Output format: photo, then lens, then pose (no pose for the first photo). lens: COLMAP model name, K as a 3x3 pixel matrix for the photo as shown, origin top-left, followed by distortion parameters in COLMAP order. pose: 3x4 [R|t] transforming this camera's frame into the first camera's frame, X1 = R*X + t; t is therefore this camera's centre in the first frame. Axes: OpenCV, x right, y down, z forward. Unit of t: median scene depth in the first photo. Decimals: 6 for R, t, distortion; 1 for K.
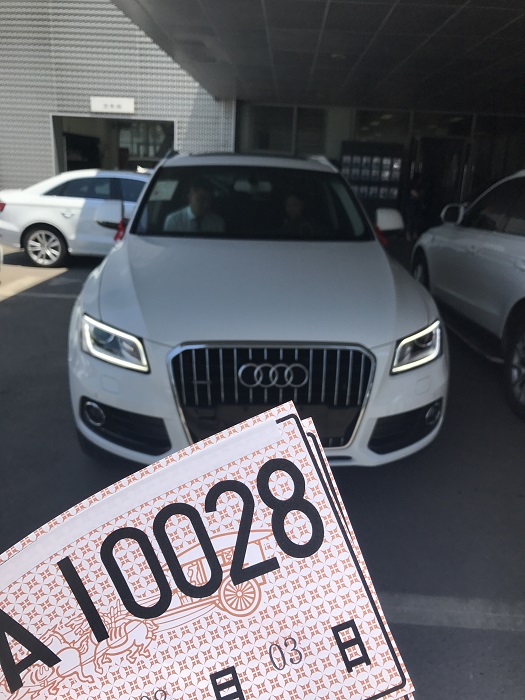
lens RADIAL K [[574.9, 0, 262.5], [0, 574.9, 350.0], [0, 0, 1]] dist [-0.006930, -0.001572]
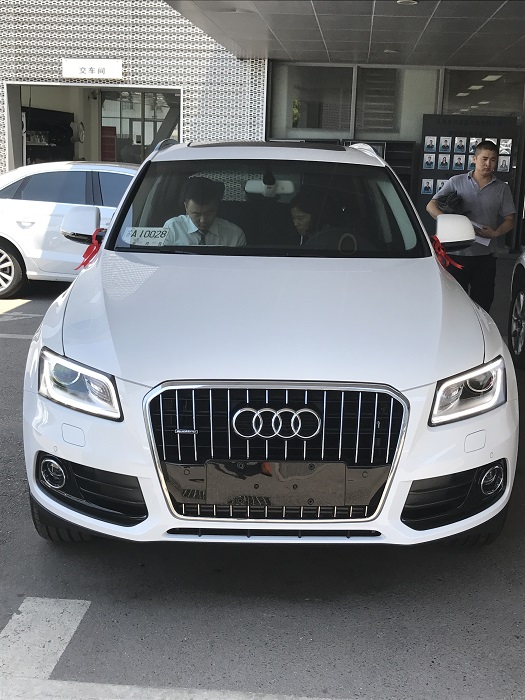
lens RADIAL K [[982.9, 0, 262.5], [0, 982.9, 350.0], [0, 0, 1]] dist [0.020260, -0.017195]
pose [[0.996693, 0.002138, -0.081227, 0.085694], [-0.010375, 0.994821, -0.101112, 0.063206], [0.080590, 0.101621, 0.991554, -0.274522]]
